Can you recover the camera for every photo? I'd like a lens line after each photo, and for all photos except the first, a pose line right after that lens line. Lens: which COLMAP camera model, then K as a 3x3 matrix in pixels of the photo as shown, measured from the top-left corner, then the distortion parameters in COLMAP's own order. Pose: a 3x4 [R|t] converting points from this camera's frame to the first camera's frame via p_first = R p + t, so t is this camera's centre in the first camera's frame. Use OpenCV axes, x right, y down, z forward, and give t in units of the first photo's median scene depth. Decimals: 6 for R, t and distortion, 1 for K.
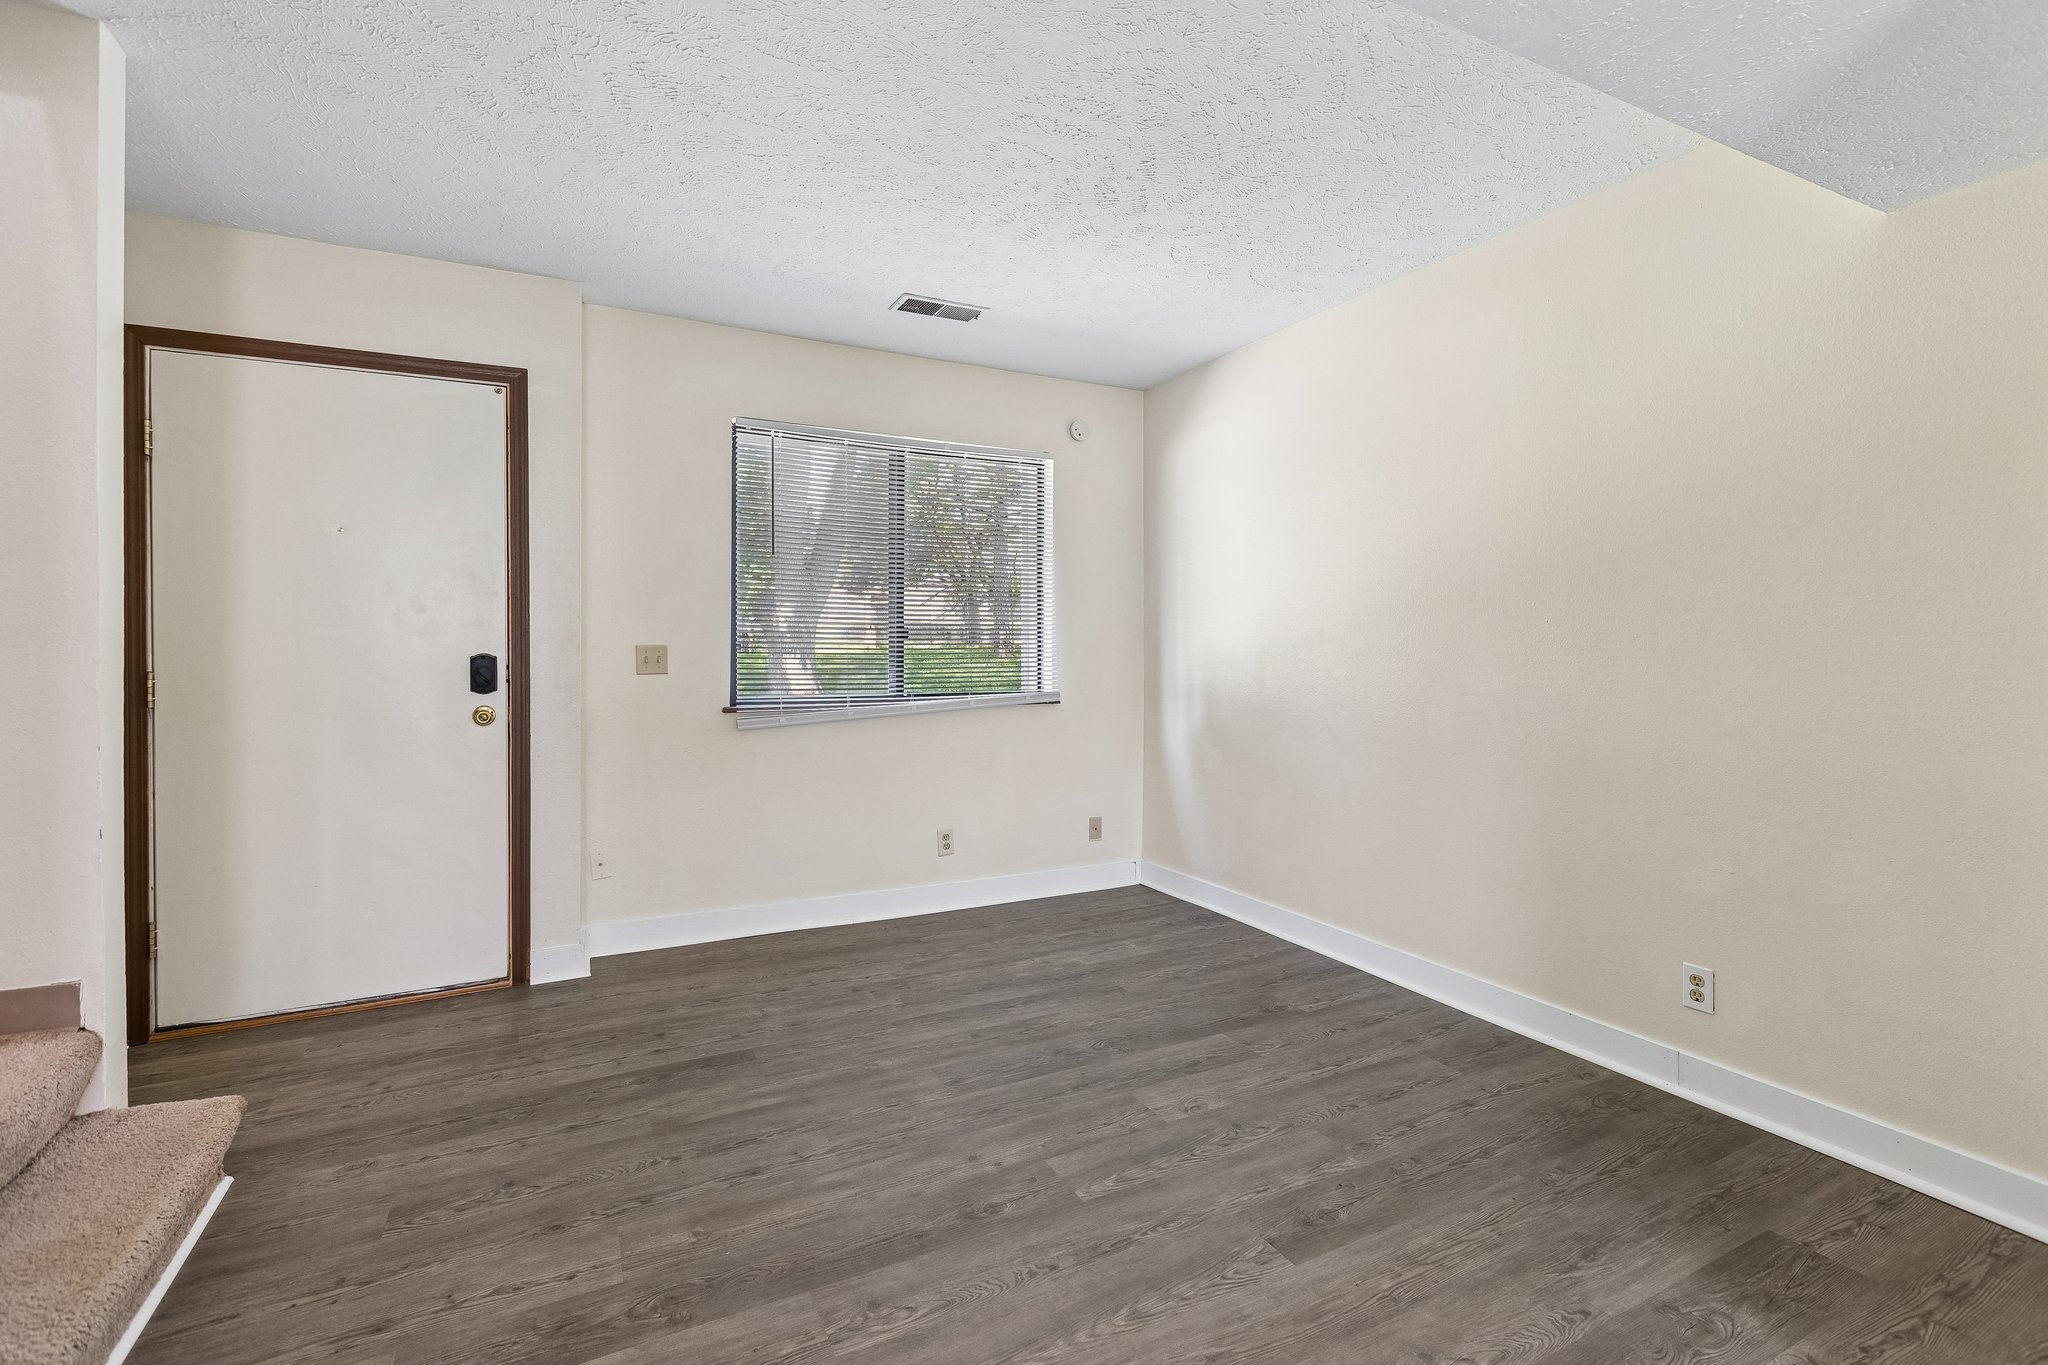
lens RADIAL K [[918.8, 0, 1038.3], [0, 918.8, 651.1], [0, 0, 1]] dist [0.003611, -0.000688]
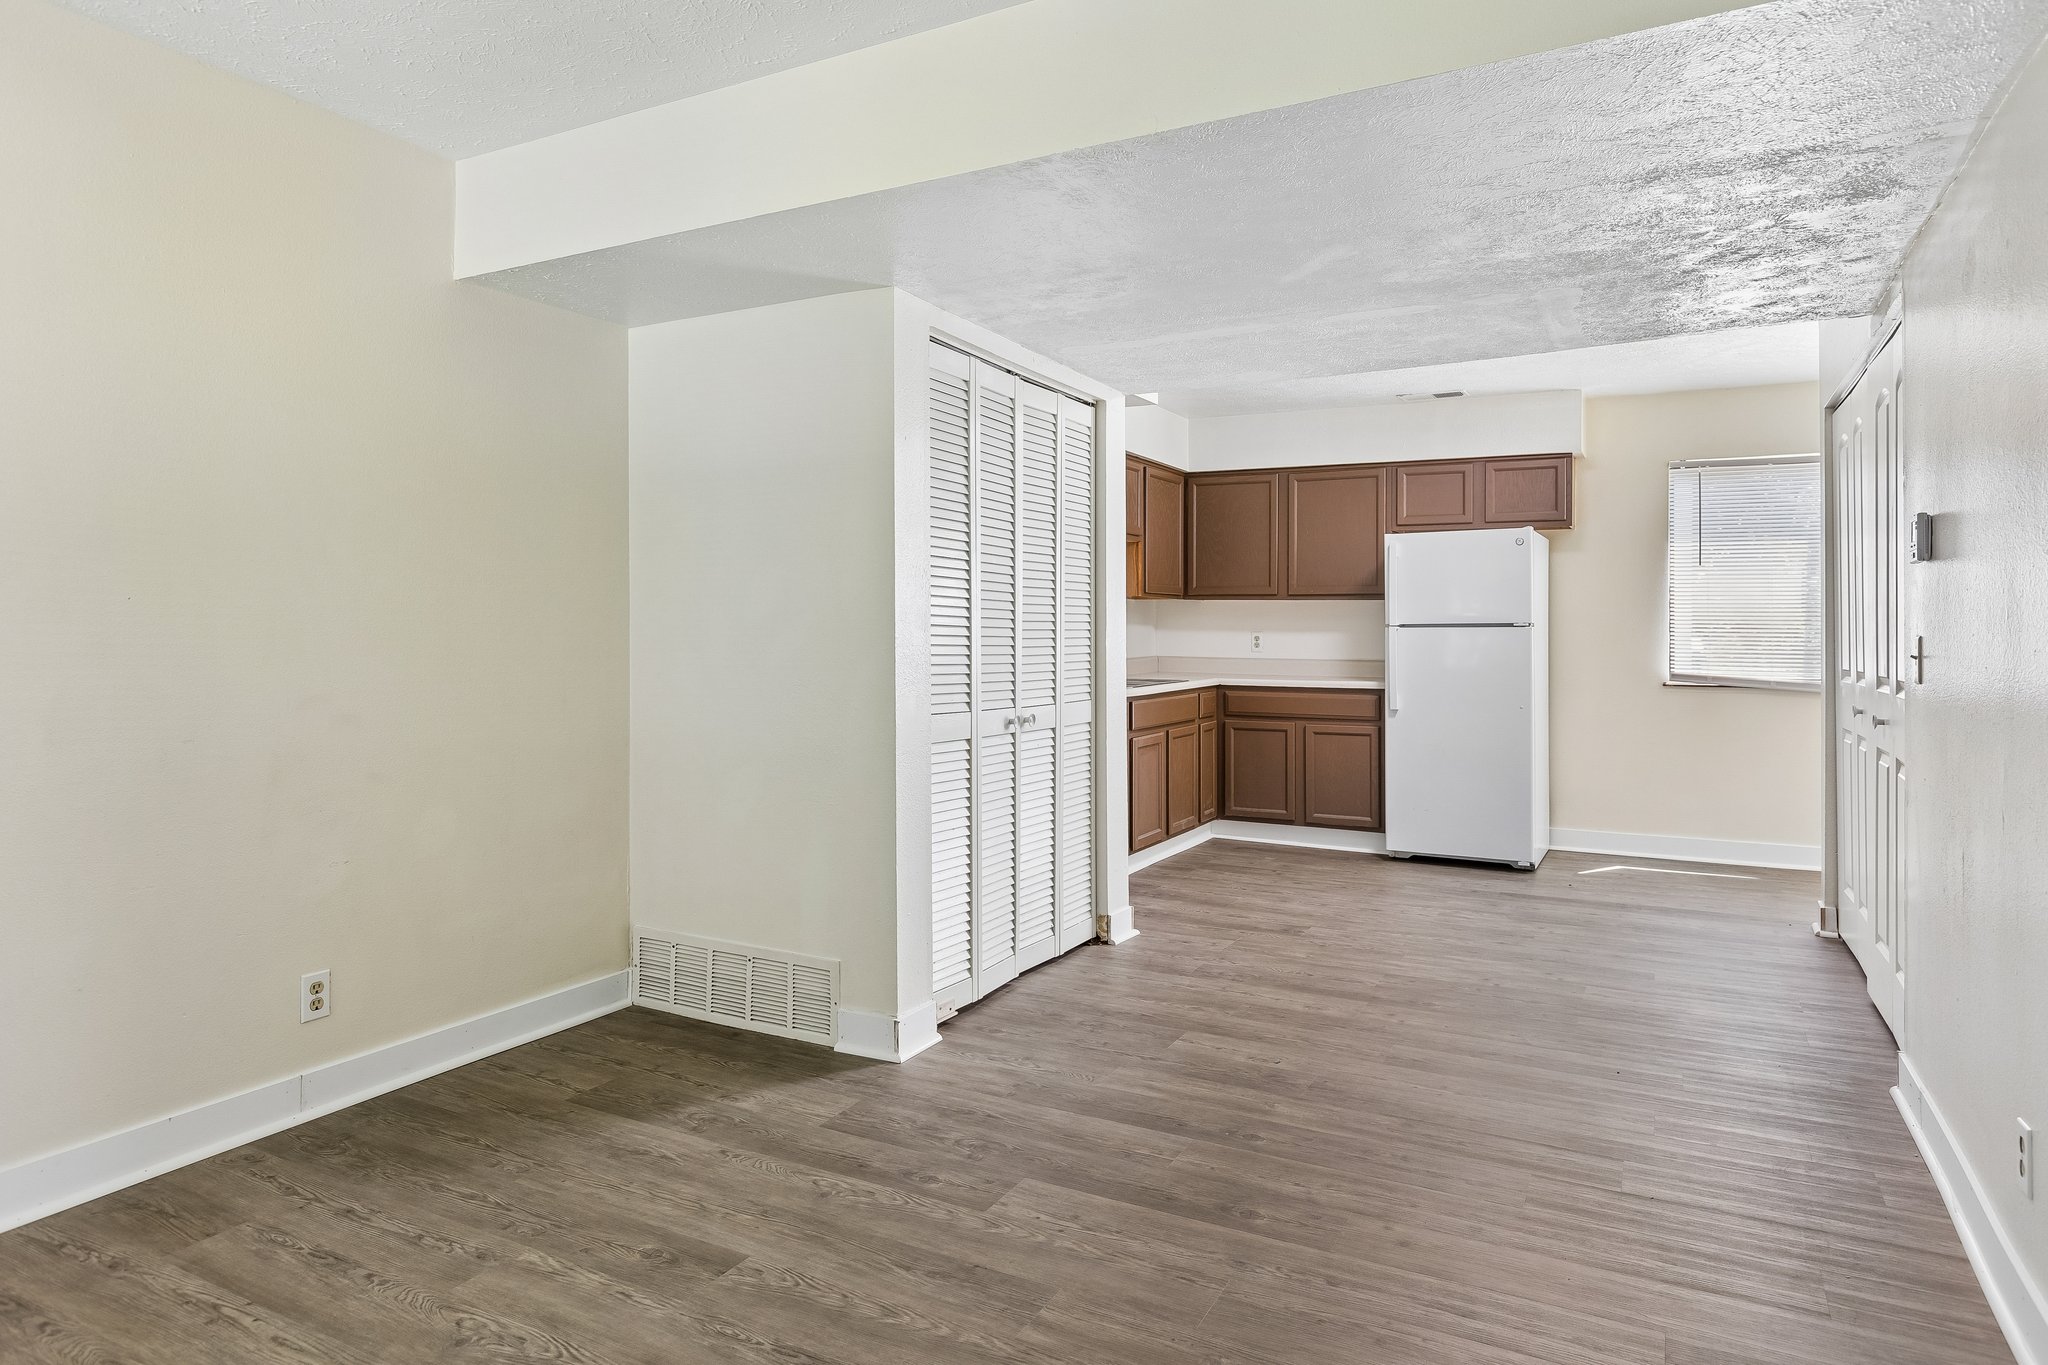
lens RADIAL K [[1194.0, 0, 1019.9], [0, 1194.0, 631.9], [0, 0, 1]] dist [-0.003945, -0.000068]
pose [[-0.555301, -0.000923, 0.831649, -0.741047], [0.000013, 0.999999, 0.001119, -0.009521], [-0.831650, 0.000632, -0.555300, 1.138650]]
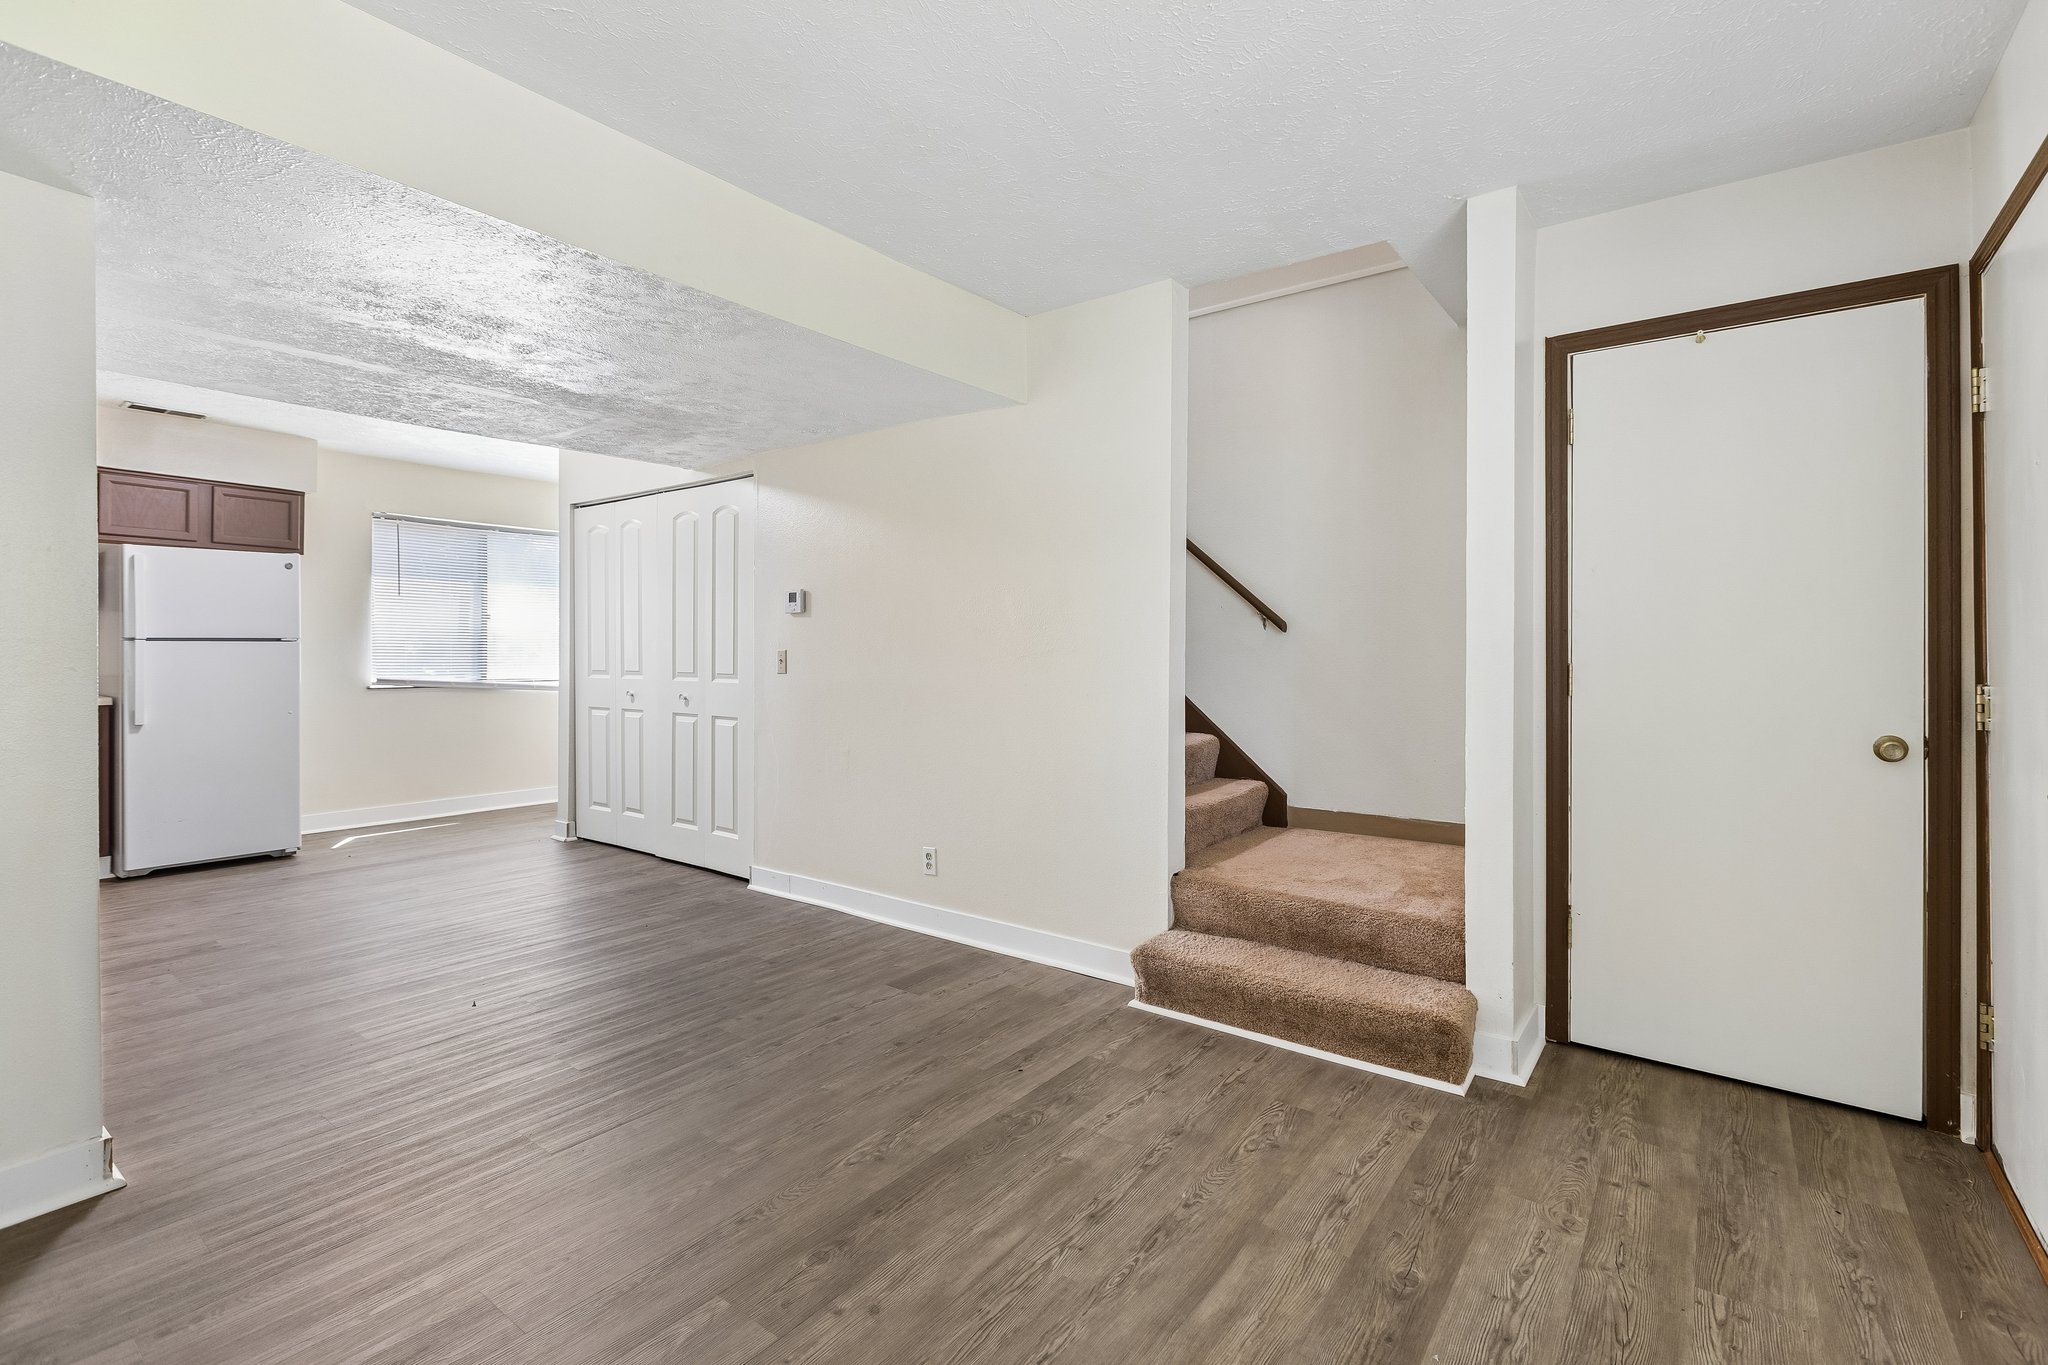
lens RADIAL K [[918.8, 0, 1038.3], [0, 918.8, 651.1], [0, 0, 1]] dist [0.003611, -0.000688]
pose [[-0.903280, -0.002168, -0.429046, 0.128070], [-0.003728, 0.999989, 0.002795, -0.007048], [0.429035, 0.004124, -0.903278, 1.636343]]
